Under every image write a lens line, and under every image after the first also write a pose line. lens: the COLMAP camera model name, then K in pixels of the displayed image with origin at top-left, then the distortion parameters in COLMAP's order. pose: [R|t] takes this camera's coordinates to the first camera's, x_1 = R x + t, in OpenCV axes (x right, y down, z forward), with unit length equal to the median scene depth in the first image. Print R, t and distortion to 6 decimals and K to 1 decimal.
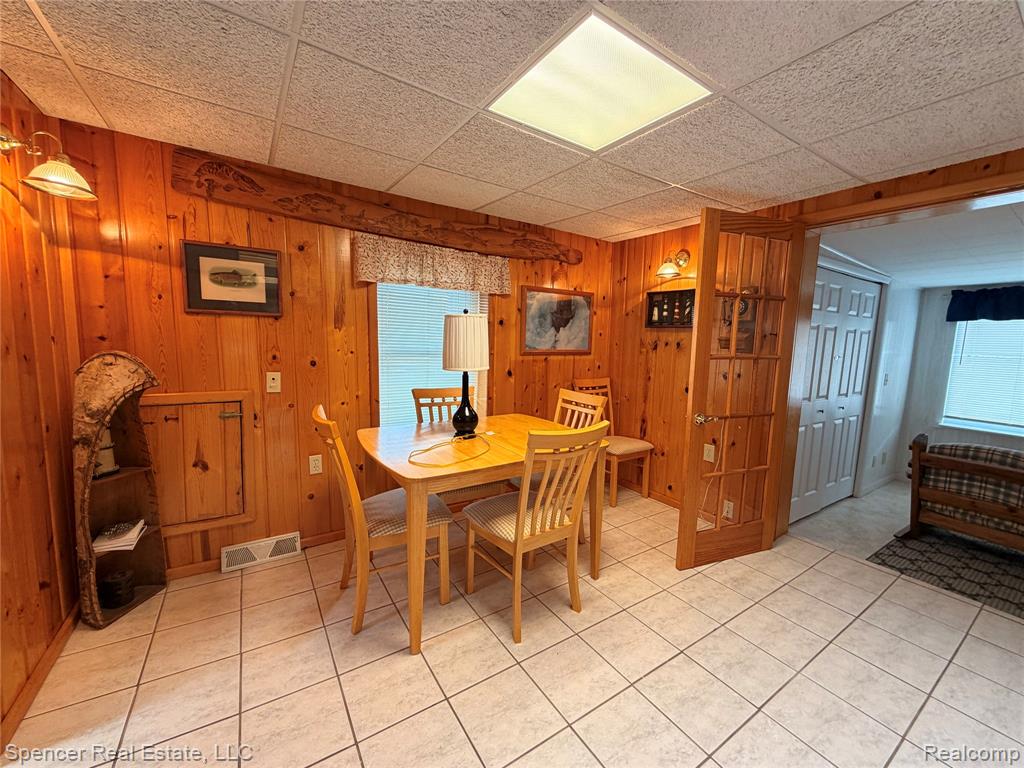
lens RADIAL K [[406.5, 0, 511.0], [0, 406.5, 384.3], [0, 0, 1]] dist [-0.000522, -0.000770]
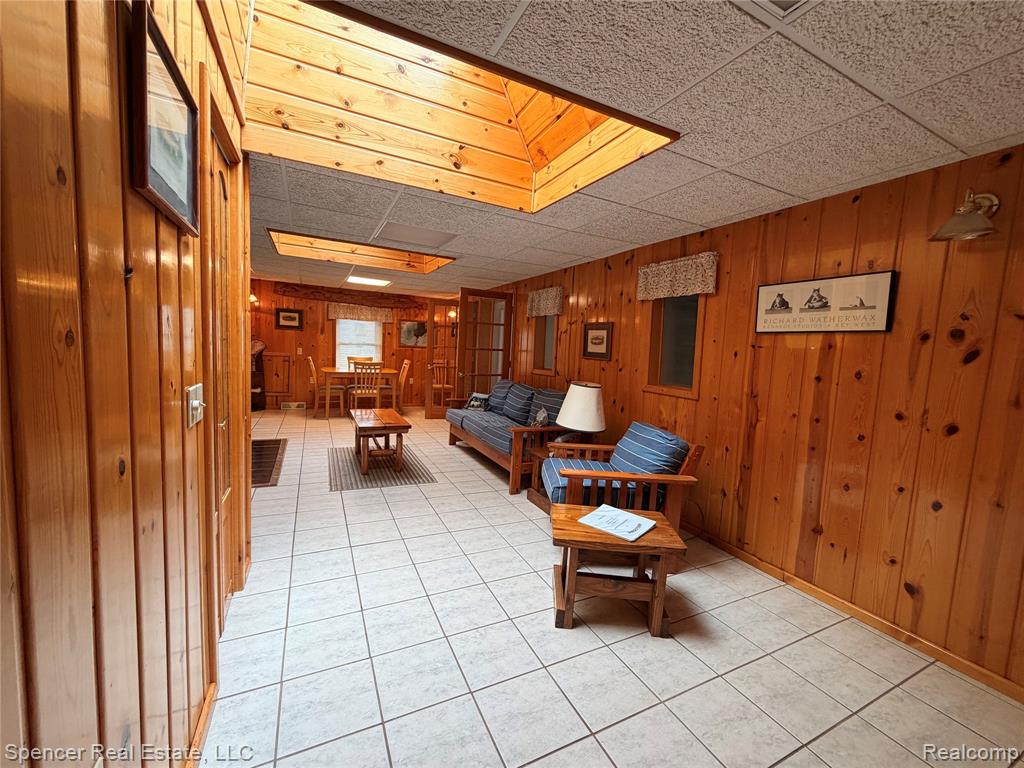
lens RADIAL K [[406.5, 0, 507.6], [0, 406.5, 383.0], [0, 0, 1]] dist [-0.000522, -0.000770]
pose [[0.991744, 0.037134, -0.122740, 1.339210], [-0.040800, 0.998789, -0.027489, 0.250261], [0.121570, 0.032270, 0.992058, -1.821602]]
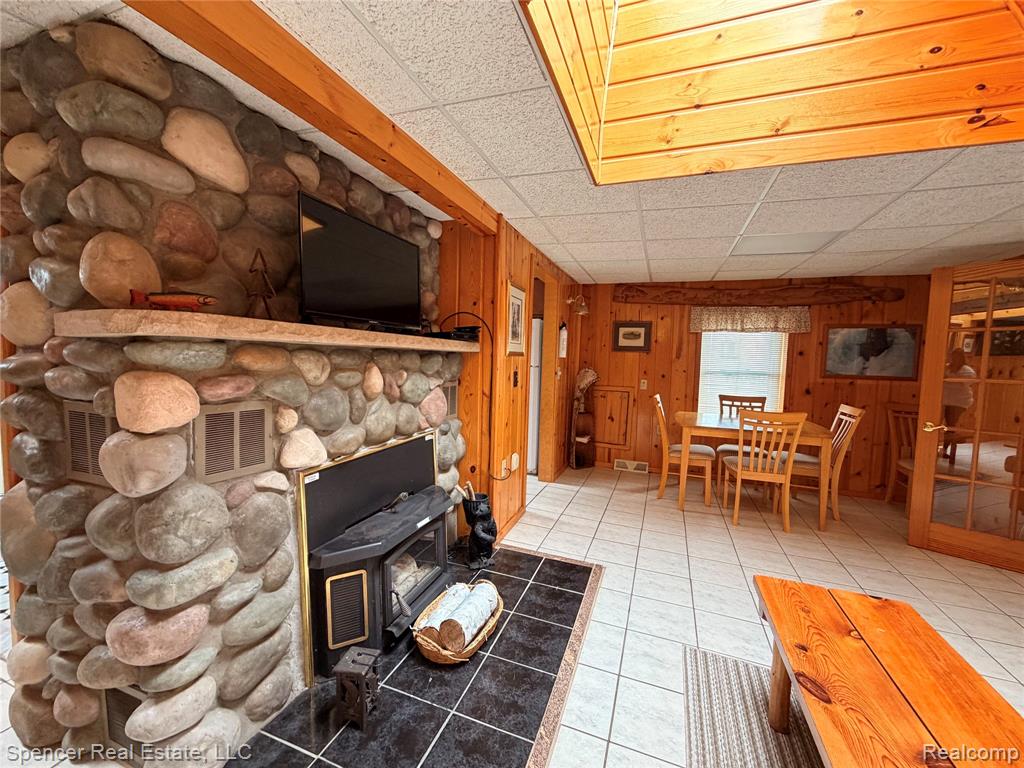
lens RADIAL K [[406.5, 0, 512.0], [0, 406.5, 384.9], [0, 0, 1]] dist [-0.000522, -0.000770]
pose [[0.595850, 0.048052, -0.801657, 0.642992], [-0.106059, 0.994174, -0.019240, 0.104558], [0.796062, 0.096487, 0.597474, -0.730104]]
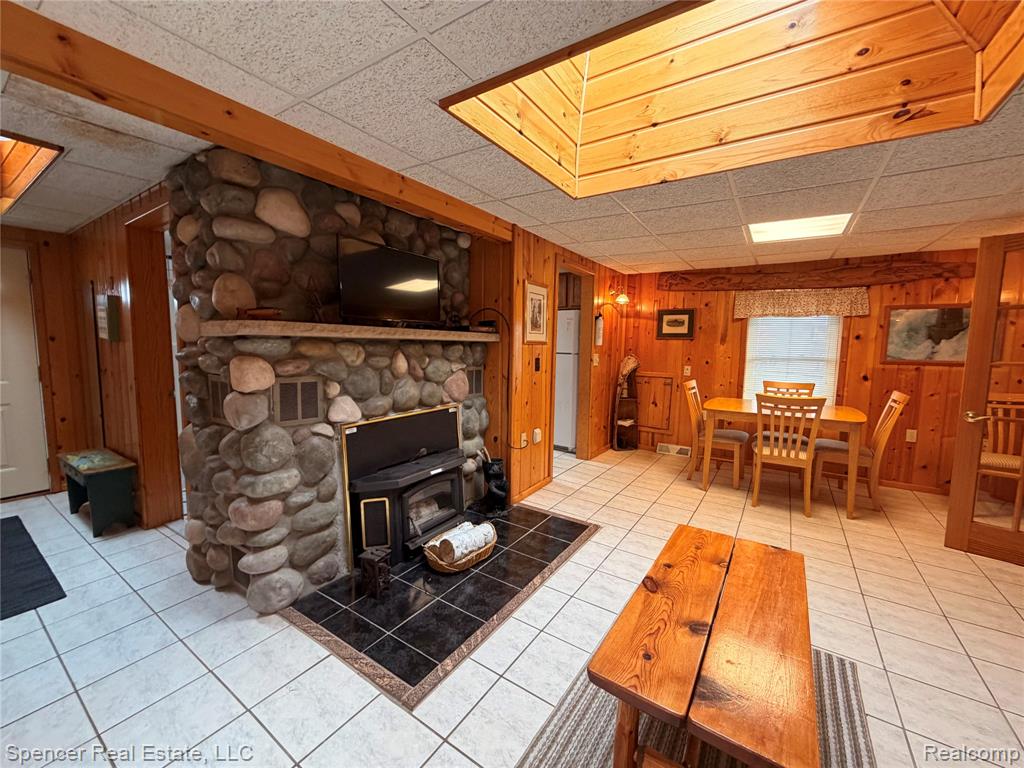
lens RADIAL K [[406.5, 0, 513.0], [0, 406.5, 385.5], [0, 0, 1]] dist [-0.000522, -0.000770]
pose [[0.398483, 0.073615, -0.914217, 0.942134], [-0.110061, 0.993409, 0.032019, 0.098684], [0.910548, 0.087861, 0.403959, -0.630041]]
